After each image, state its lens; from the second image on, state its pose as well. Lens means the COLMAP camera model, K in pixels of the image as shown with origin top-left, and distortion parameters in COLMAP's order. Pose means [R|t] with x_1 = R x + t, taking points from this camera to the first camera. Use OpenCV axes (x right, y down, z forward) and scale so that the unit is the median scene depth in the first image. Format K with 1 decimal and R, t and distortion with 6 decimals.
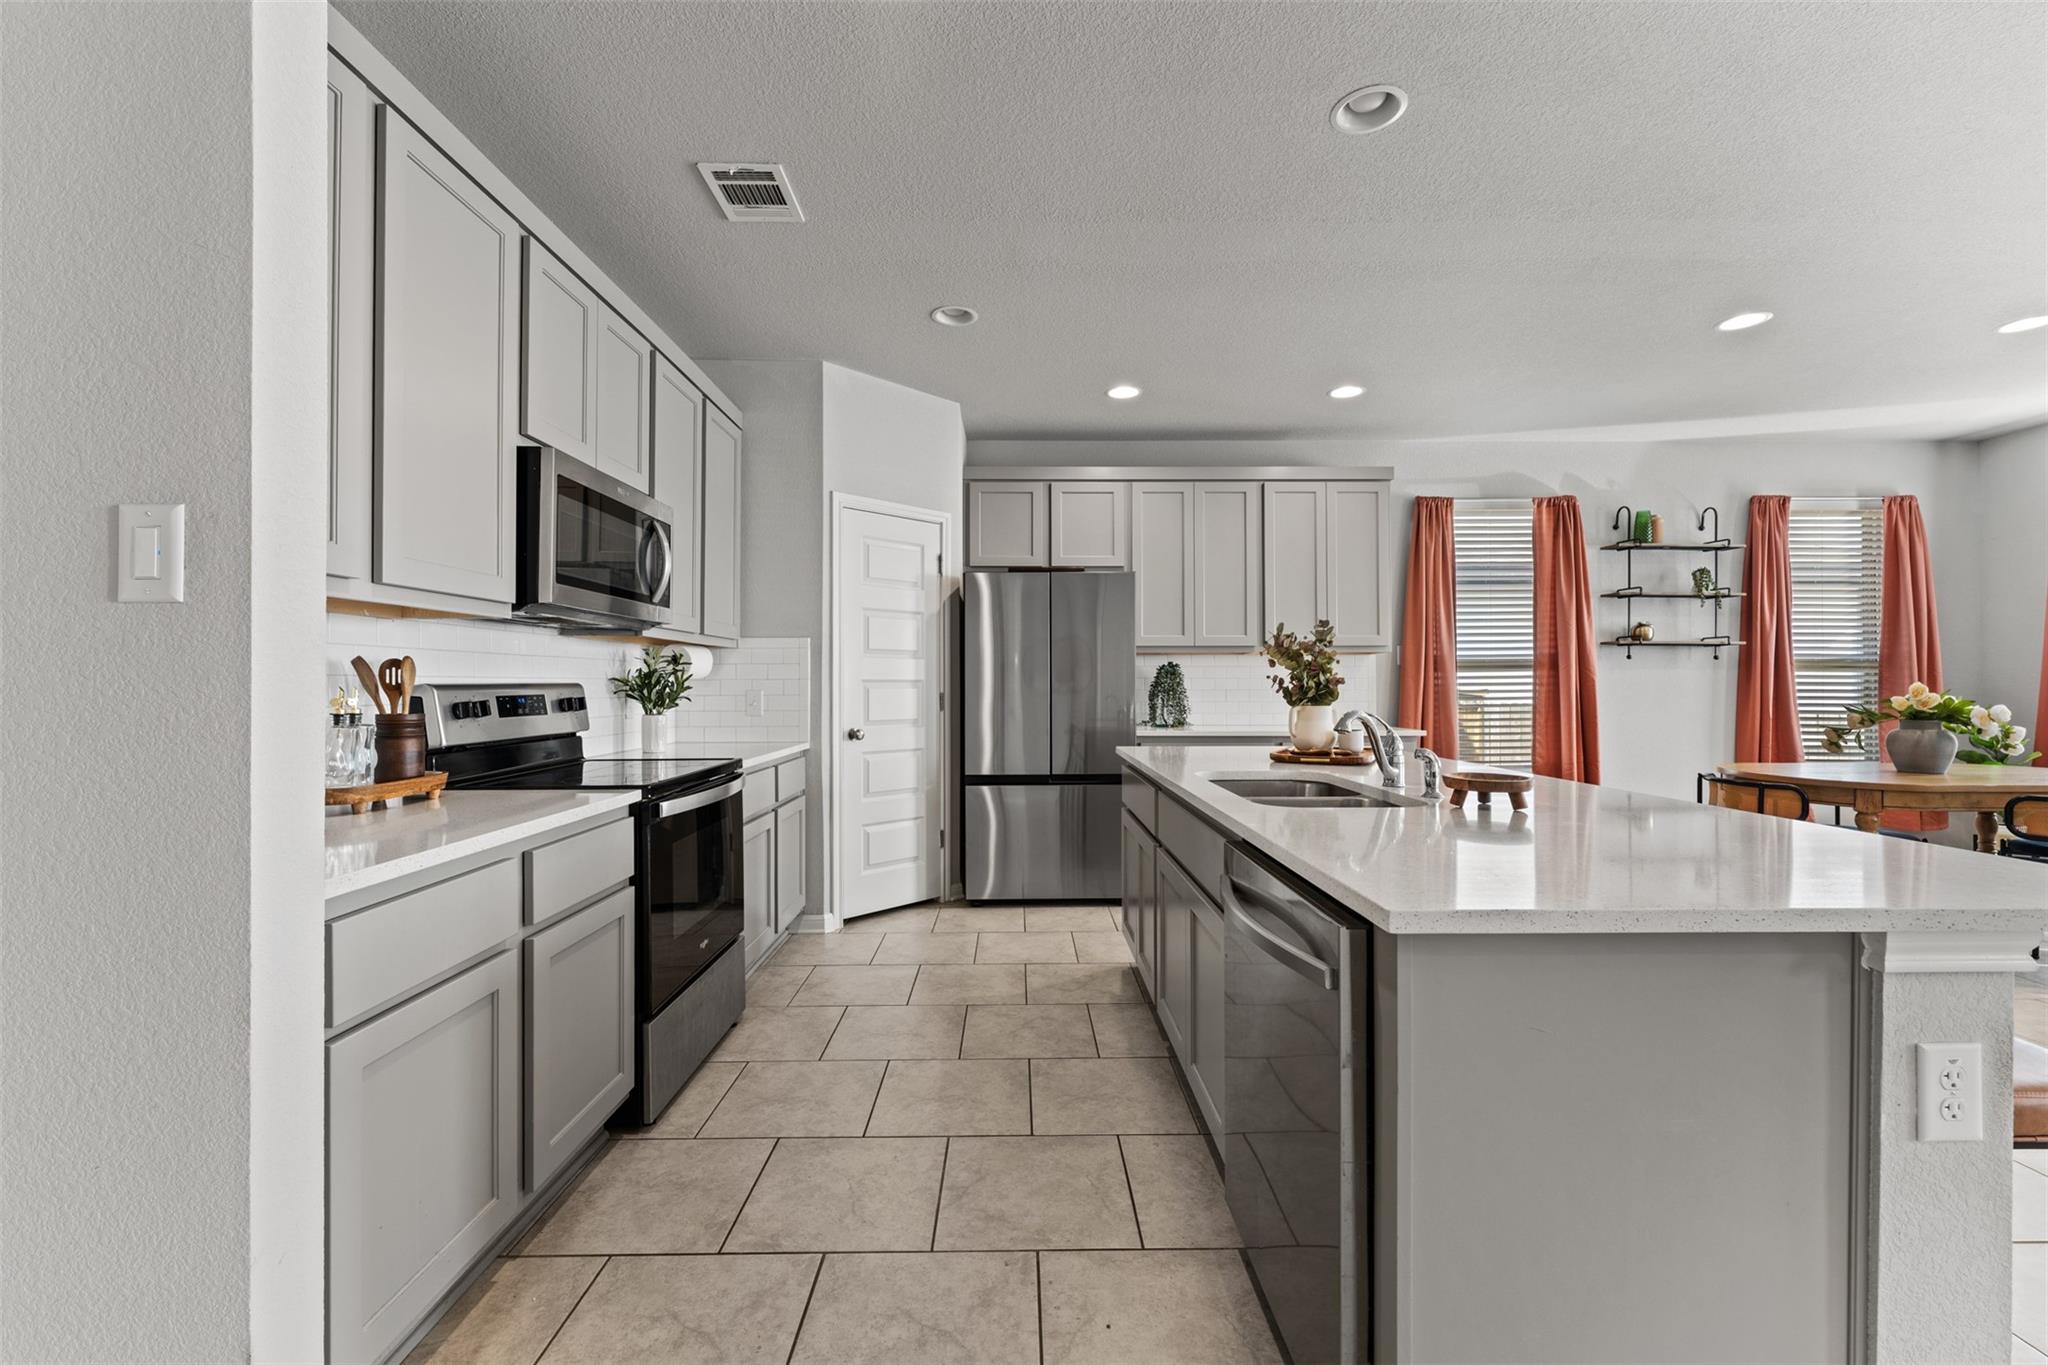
lens RADIAL K [[827.7, 0, 1022.4], [0, 827.7, 681.3], [0, 0, 1]] dist [0.002059, 0.000244]
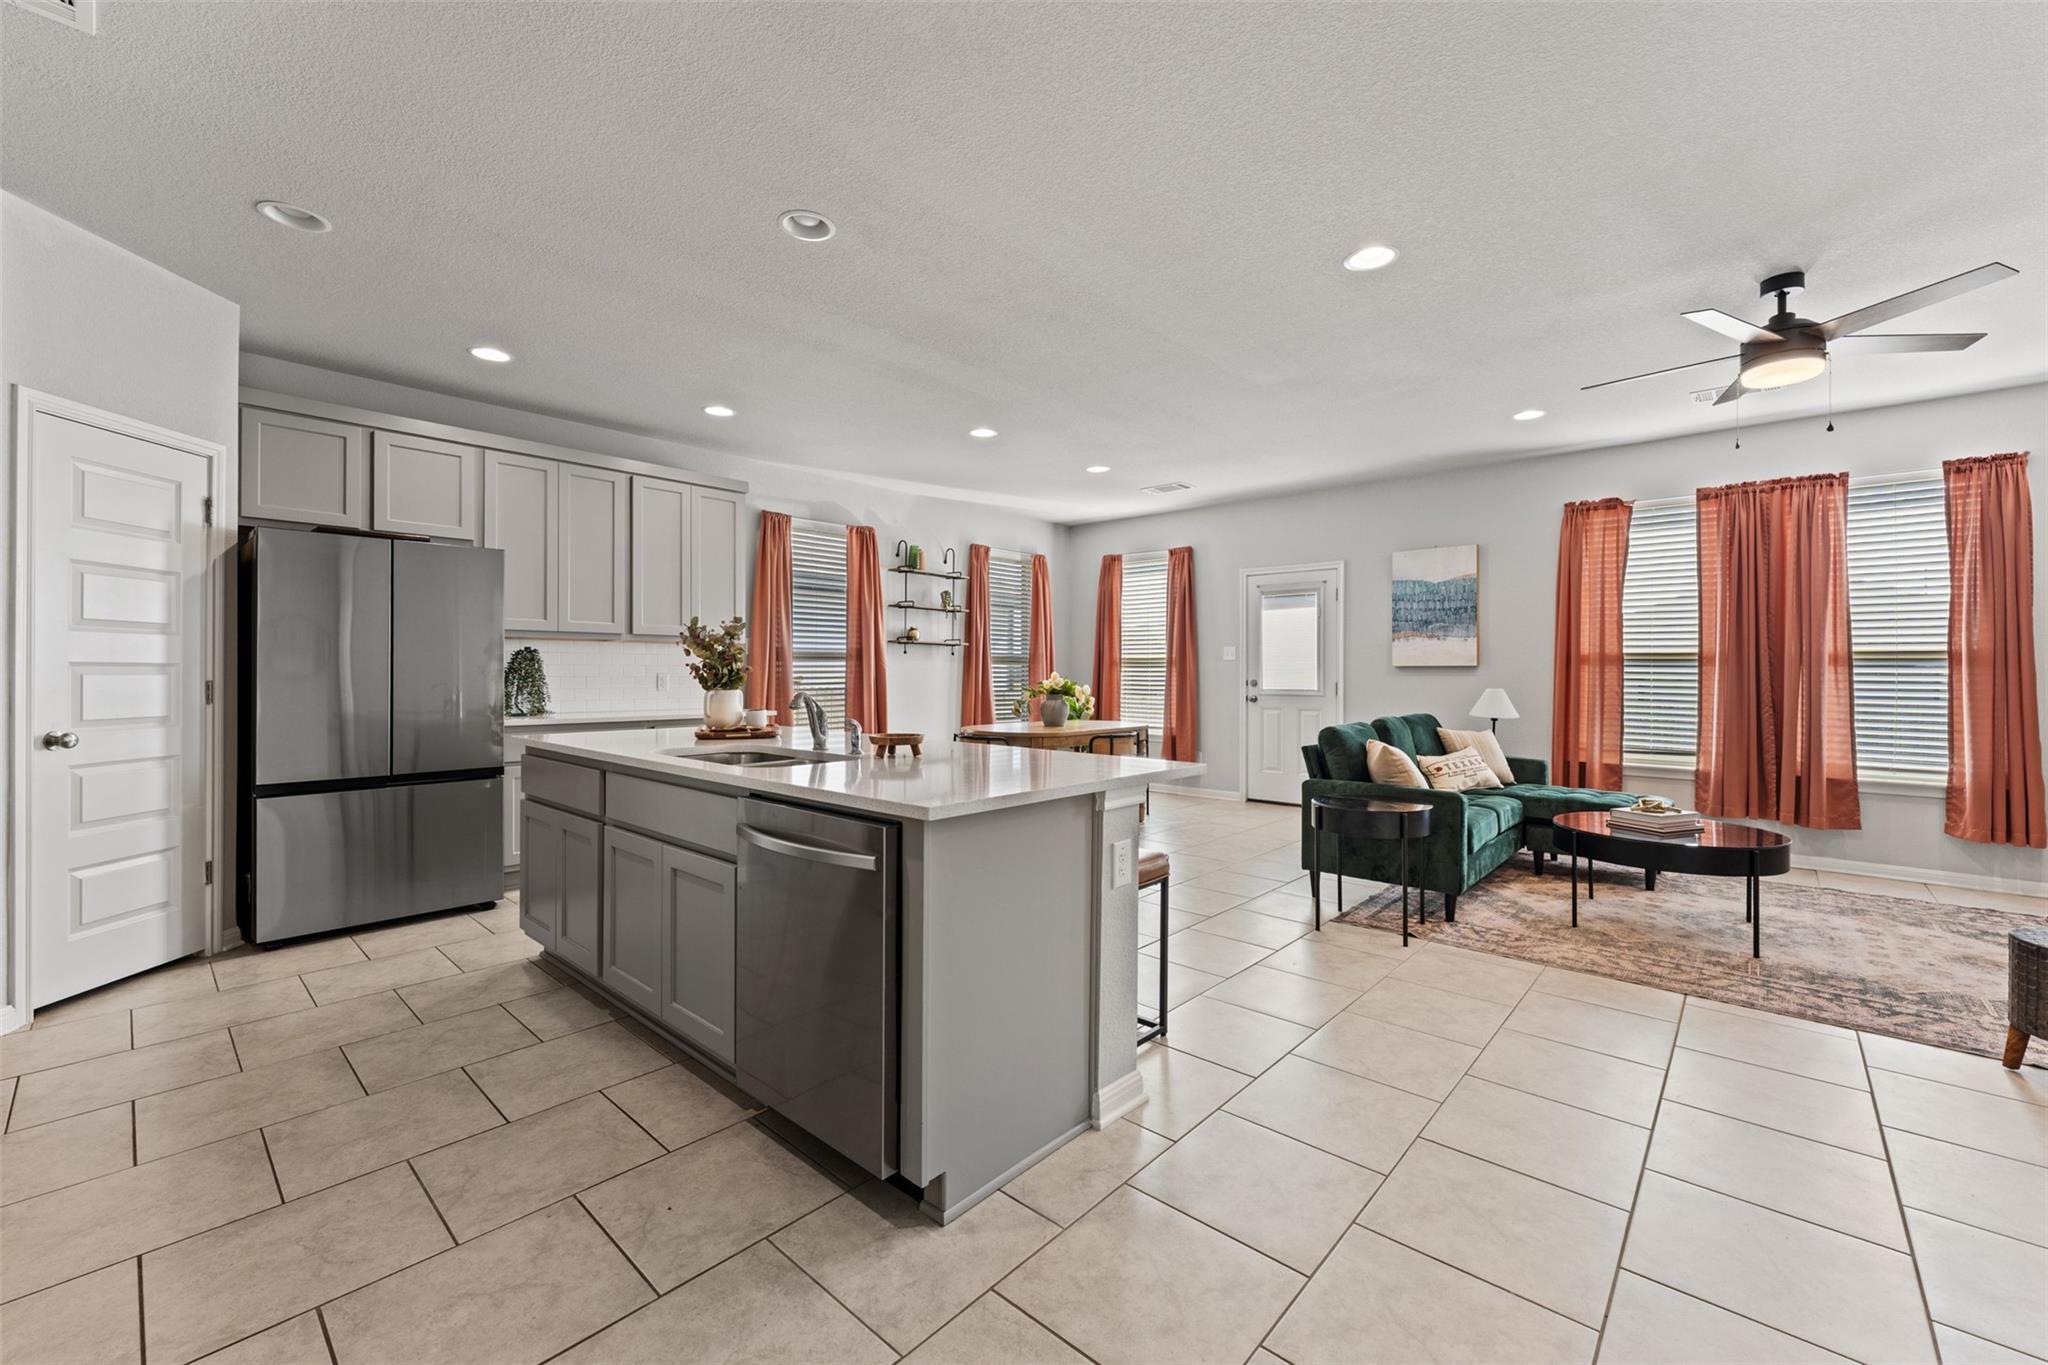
lens RADIAL K [[827.7, 0, 1017.3], [0, 827.7, 670.6], [0, 0, 1]] dist [0.002059, 0.000244]
pose [[0.682721, 0.005154, 0.730661, -0.171949], [-0.006725, 0.999977, -0.000770, 0.000593], [-0.730648, -0.004388, 0.682740, -0.070912]]
